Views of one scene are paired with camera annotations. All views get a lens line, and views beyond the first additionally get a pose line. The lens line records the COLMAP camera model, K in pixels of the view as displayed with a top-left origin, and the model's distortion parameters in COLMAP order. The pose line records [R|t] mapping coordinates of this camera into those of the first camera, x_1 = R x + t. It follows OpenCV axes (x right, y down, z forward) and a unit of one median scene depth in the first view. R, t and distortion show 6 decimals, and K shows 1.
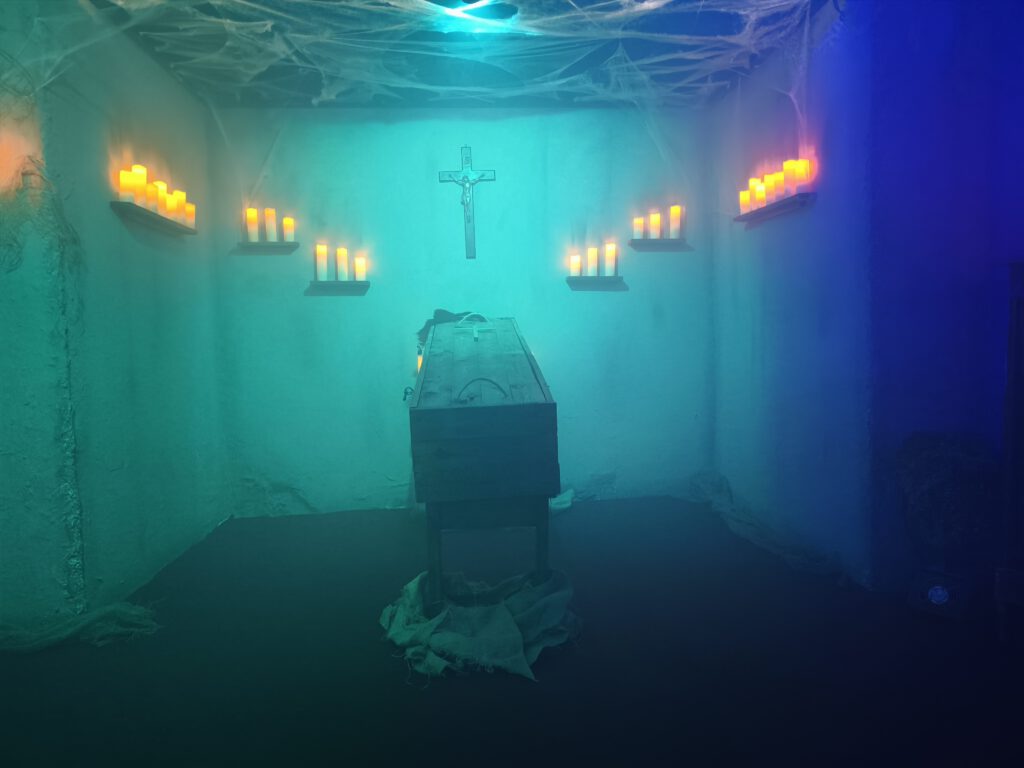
lens RADIAL K [[706.3, 0, 512.0], [0, 706.3, 384.0], [0, 0, 1]] dist [-0.009240, 0.000373]
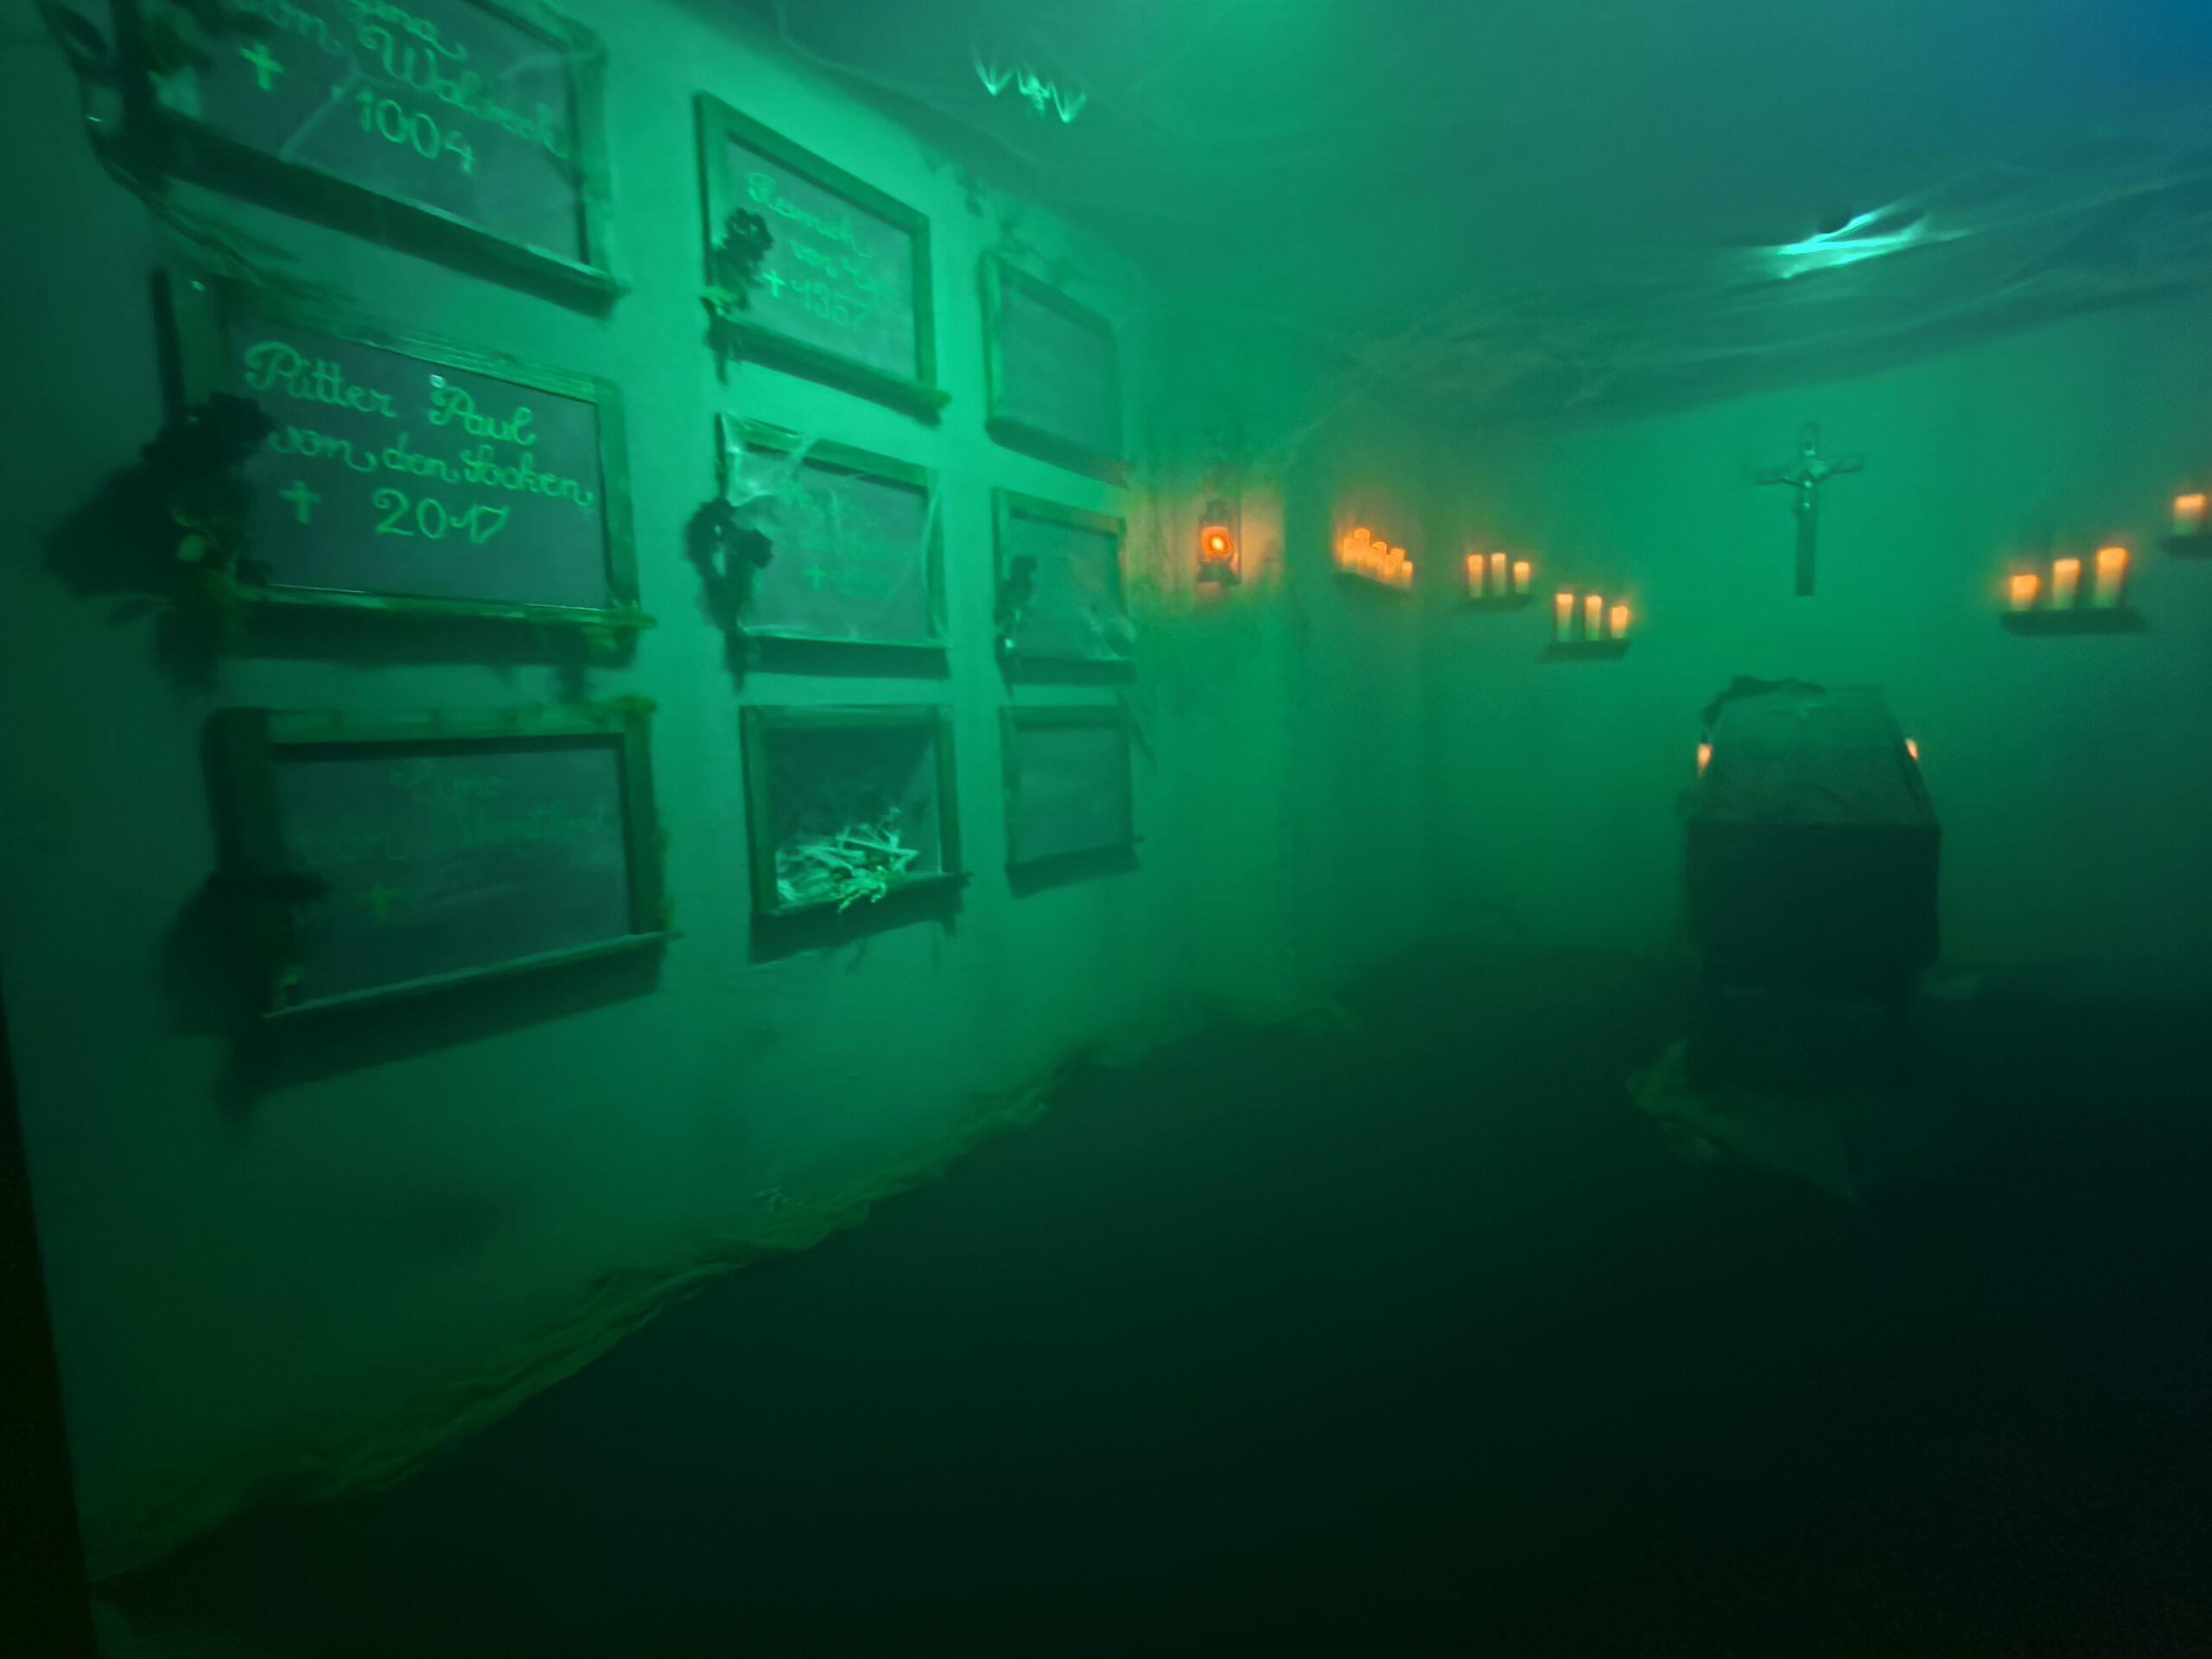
lens RADIAL K [[974.0, 0, 1108.6], [0, 974.0, 812.8], [0, 0, 1]] dist [-0.003852, -0.000331]
pose [[0.783520, 0.070024, -0.617409, 0.007778], [-0.040271, 0.997263, 0.062000, -0.008862], [0.620060, -0.023714, 0.784196, -0.131331]]
